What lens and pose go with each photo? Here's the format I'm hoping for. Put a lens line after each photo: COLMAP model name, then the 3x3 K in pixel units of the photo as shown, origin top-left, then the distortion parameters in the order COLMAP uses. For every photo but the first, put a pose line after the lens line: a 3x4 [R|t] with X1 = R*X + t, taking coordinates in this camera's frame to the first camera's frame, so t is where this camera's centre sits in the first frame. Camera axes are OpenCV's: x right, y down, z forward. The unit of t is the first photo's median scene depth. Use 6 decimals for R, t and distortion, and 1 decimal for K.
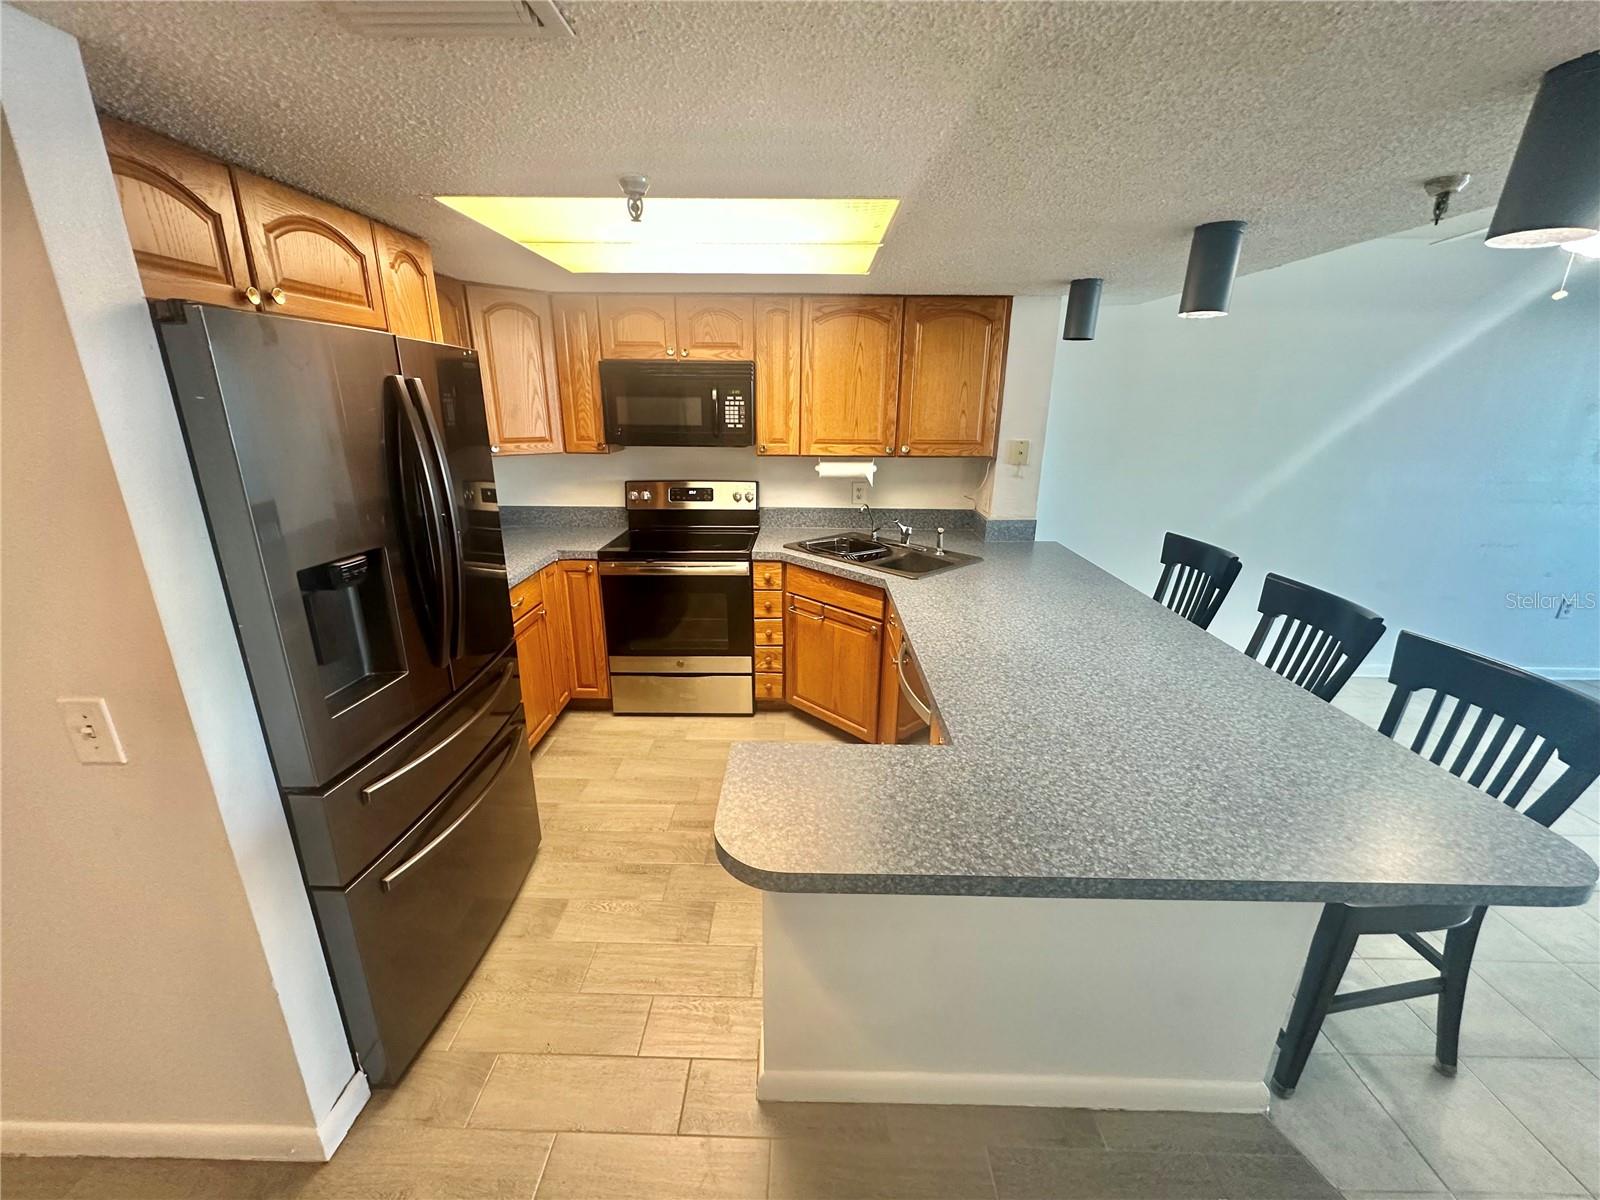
lens RADIAL K [[635.6, 0, 797.5], [0, 635.6, 598.3], [0, 0, 1]] dist [0.001047, 0.000637]
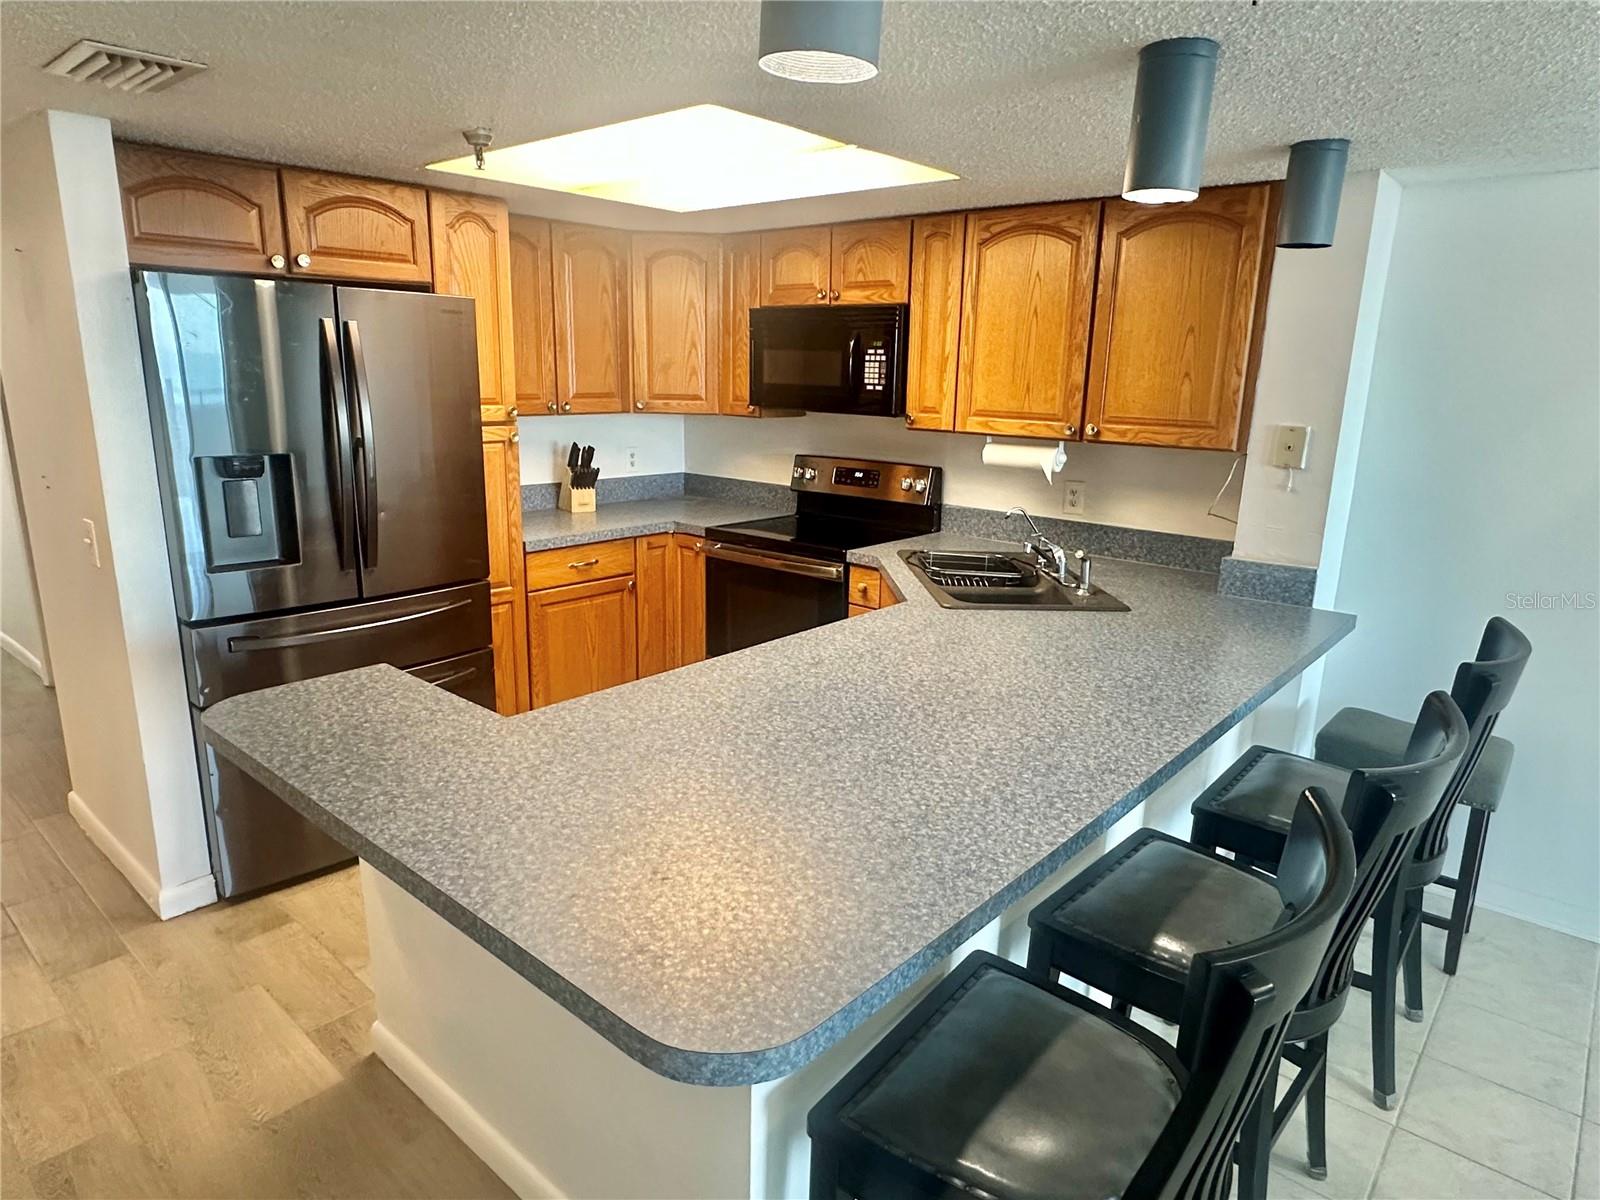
lens RADIAL K [[950.0, 0, 800.5], [0, 950.0, 604.1], [0, 0, 1]] dist [0.003322, -0.000582]
pose [[0.767413, 0.165088, -0.619534, 0.583786], [-0.205962, 0.978544, 0.005629, -0.006336], [0.607171, 0.123281, 0.784949, 0.087000]]
